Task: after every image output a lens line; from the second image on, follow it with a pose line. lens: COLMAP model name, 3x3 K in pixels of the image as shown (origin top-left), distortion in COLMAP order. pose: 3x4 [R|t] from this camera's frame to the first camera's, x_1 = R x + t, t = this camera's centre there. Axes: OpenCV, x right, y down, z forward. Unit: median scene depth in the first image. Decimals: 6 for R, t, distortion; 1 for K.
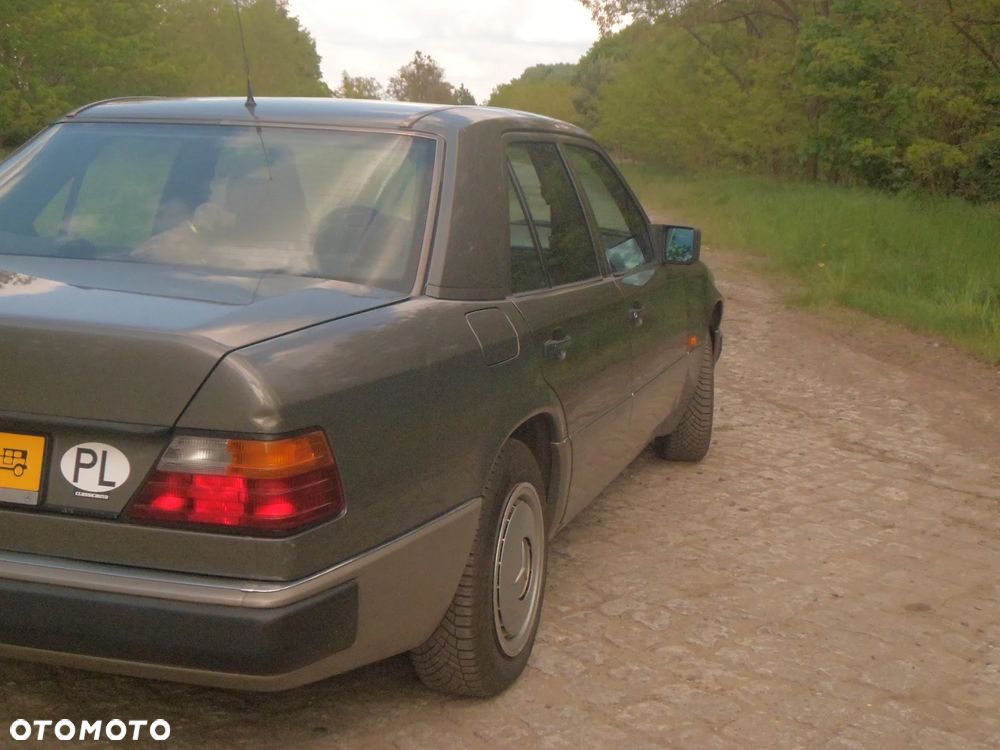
lens RADIAL K [[1414.3, 0, 500.0], [0, 1414.3, 375.0], [0, 0, 1]] dist [0.025154, 0.005058]
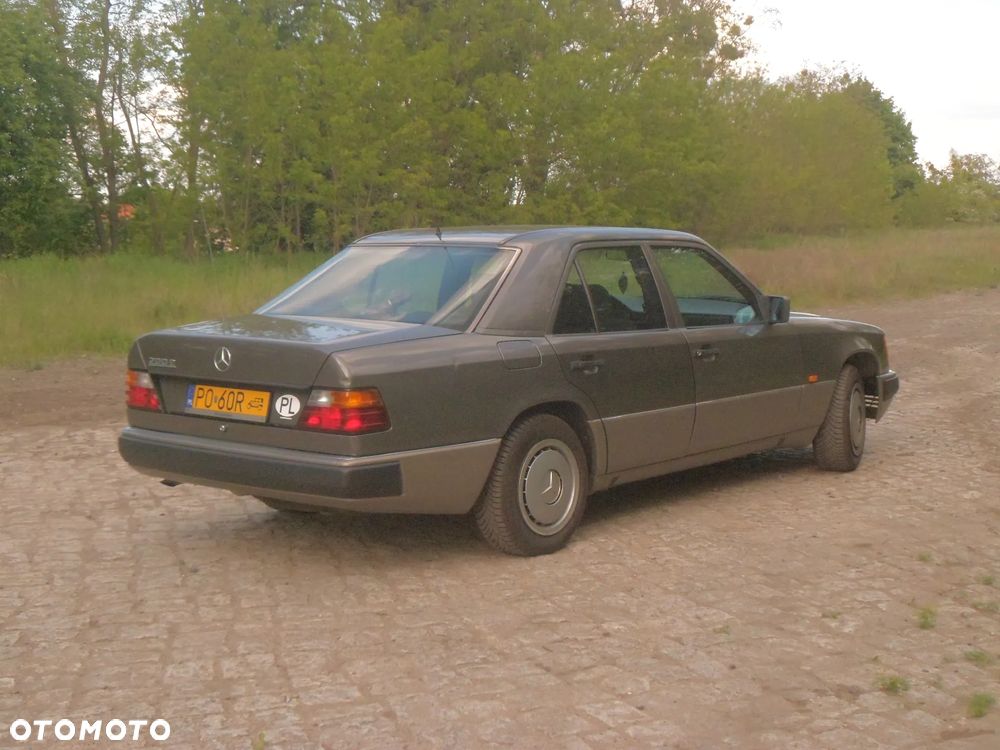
lens RADIAL K [[1414.3, 0, 500.0], [0, 1414.3, 375.0], [0, 0, 1]] dist [0.025154, 0.005058]
pose [[0.925146, -0.001078, -0.379610, 0.866267], [-0.022626, 0.998062, -0.057976, 0.137496], [0.378937, 0.062225, 0.923328, -0.932459]]
